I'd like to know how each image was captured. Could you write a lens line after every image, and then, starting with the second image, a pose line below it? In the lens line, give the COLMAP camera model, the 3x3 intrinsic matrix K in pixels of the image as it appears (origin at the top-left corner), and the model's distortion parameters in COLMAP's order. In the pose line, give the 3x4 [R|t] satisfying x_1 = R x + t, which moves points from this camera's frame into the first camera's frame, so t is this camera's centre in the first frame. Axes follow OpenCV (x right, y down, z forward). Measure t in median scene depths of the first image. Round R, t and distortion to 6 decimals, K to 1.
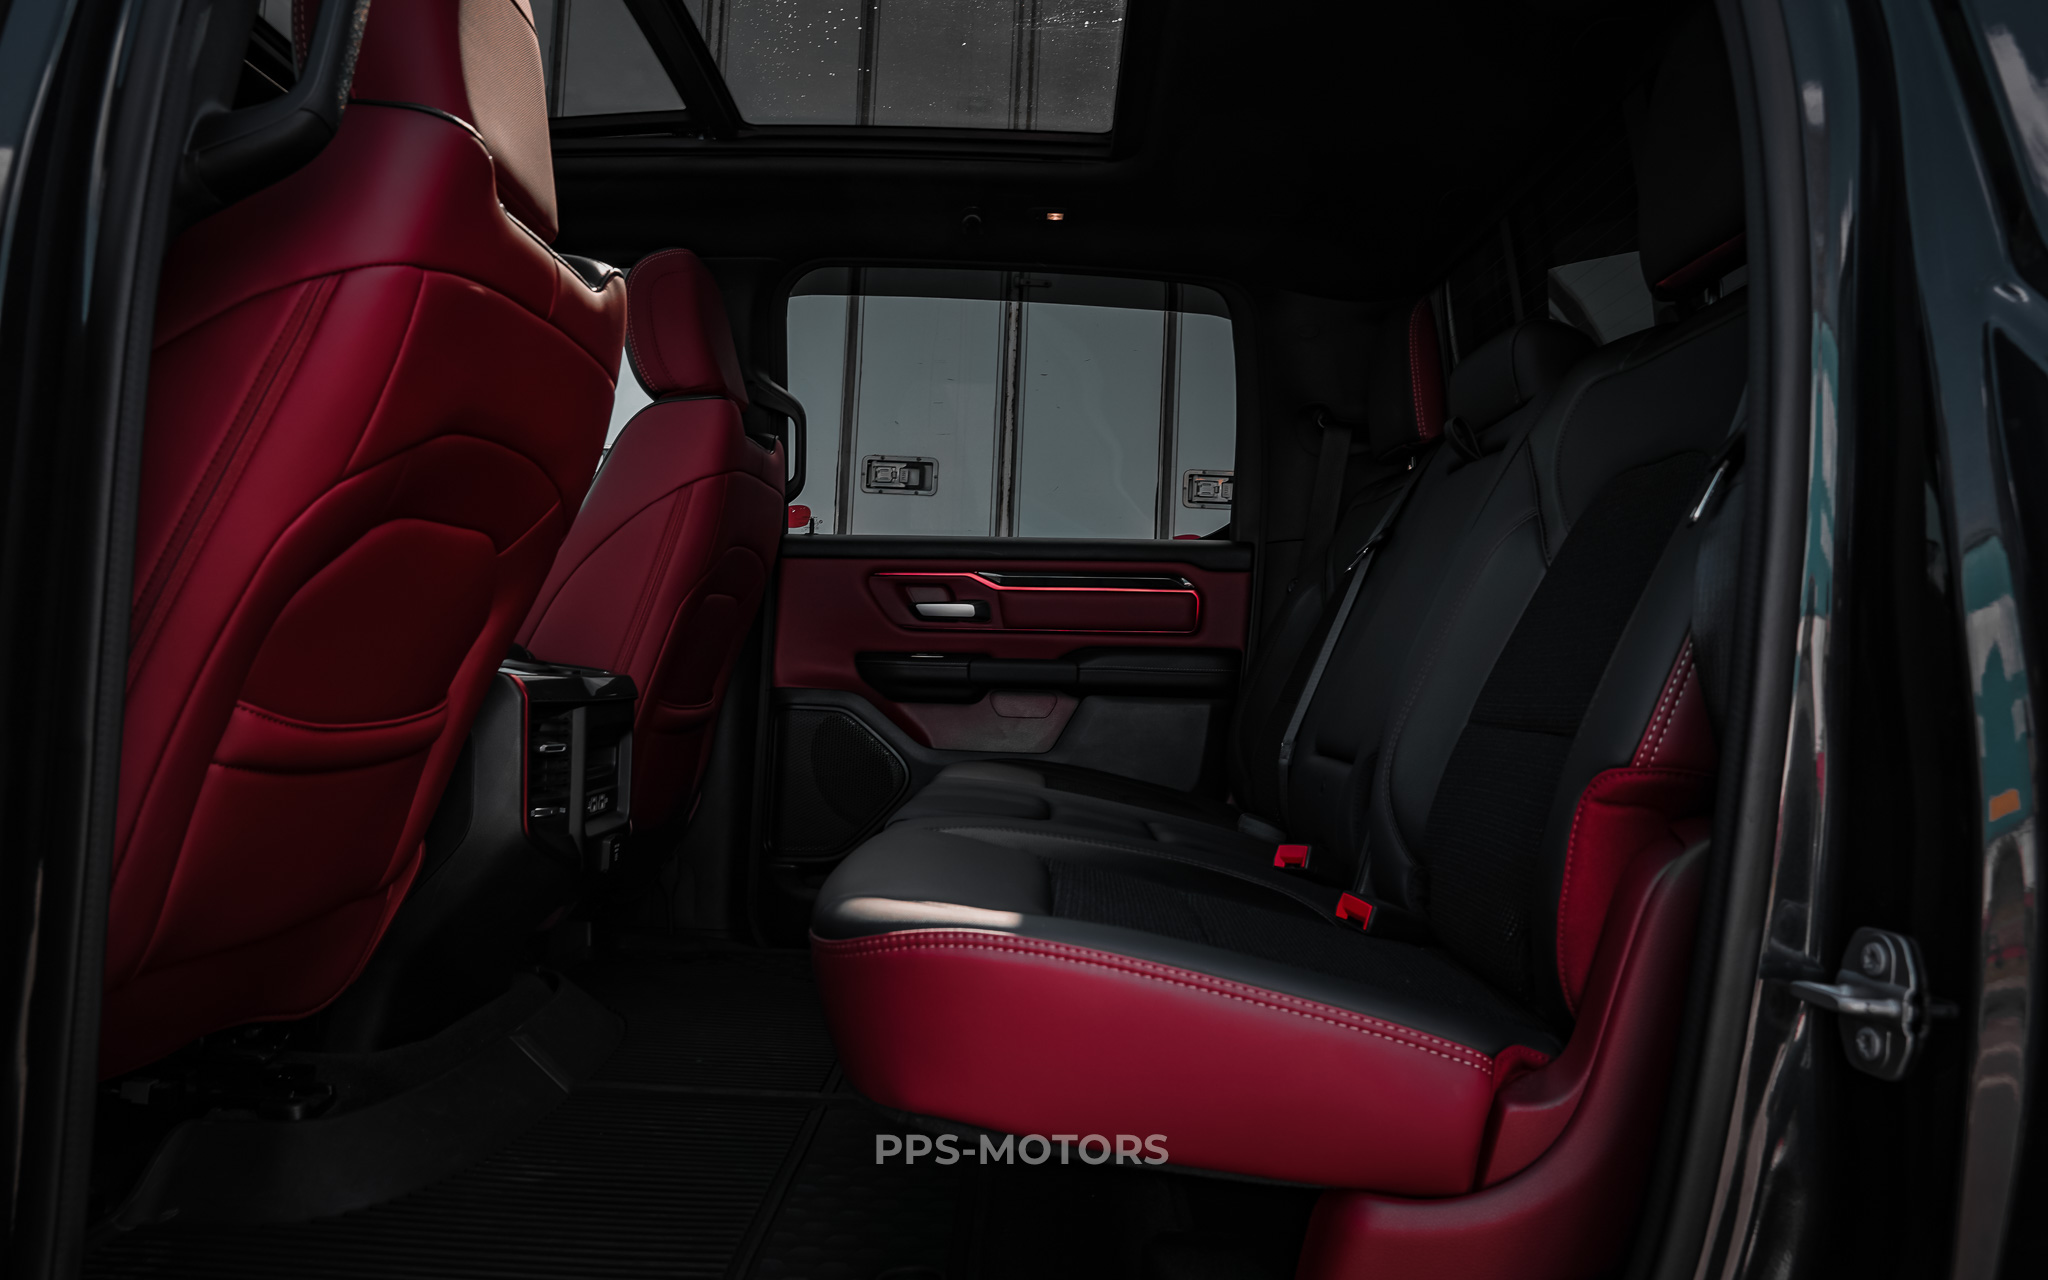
lens RADIAL K [[1375.3, 0, 1024.0], [0, 1375.3, 640.0], [0, 0, 1]] dist [-0.021238, 0.009699]
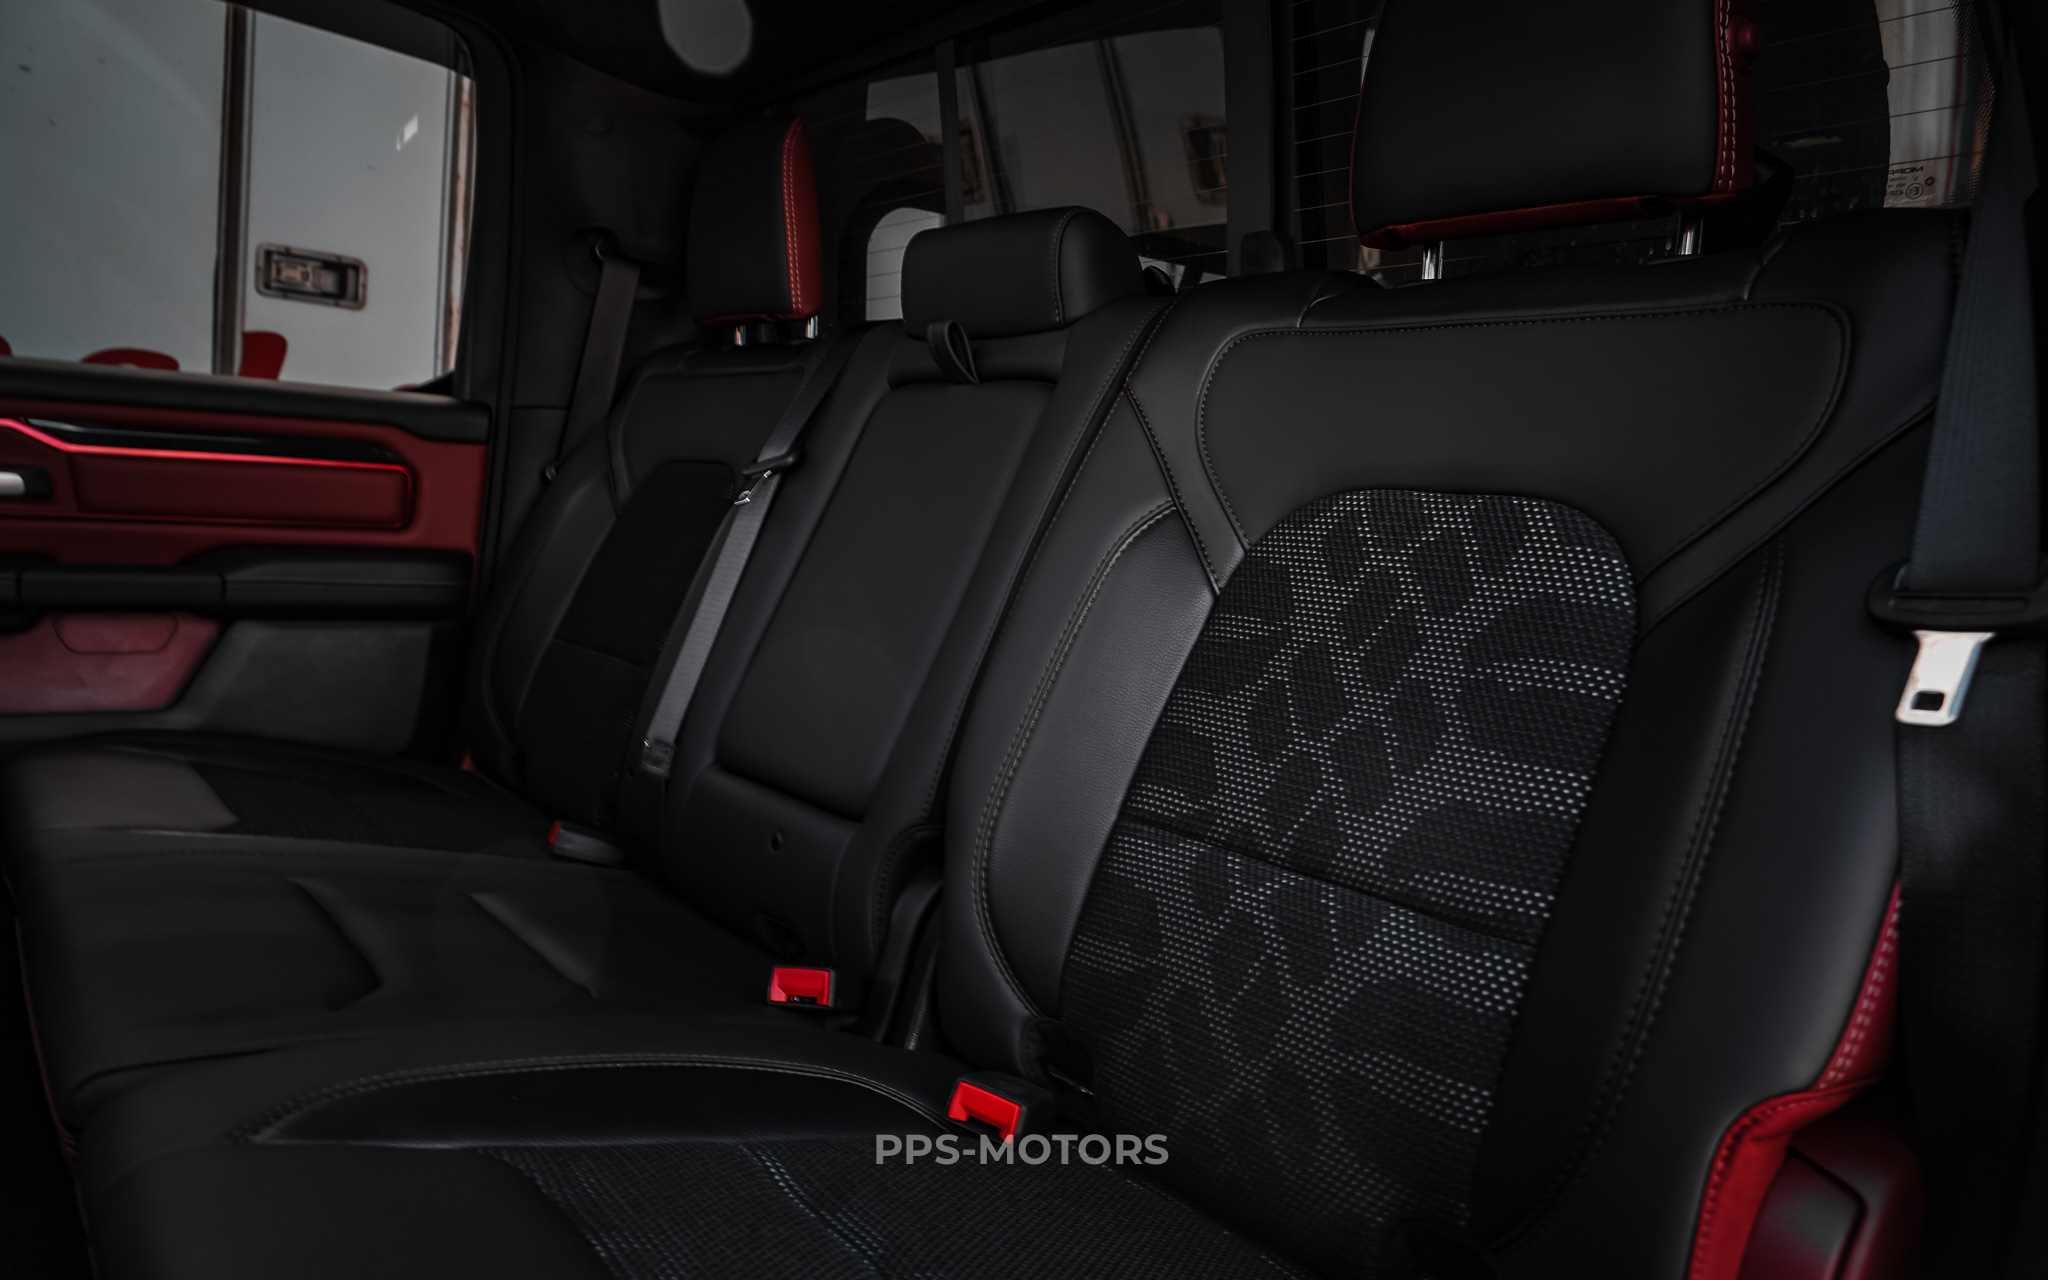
lens RADIAL K [[1375.3, 0, 1024.0], [0, 1375.3, 640.0], [0, 0, 1]] dist [-0.021238, 0.009699]
pose [[0.768524, -0.030621, 0.639087, -0.083174], [-0.066033, 0.989724, 0.126828, -0.058736], [-0.636404, -0.139671, 0.758605, 0.261002]]
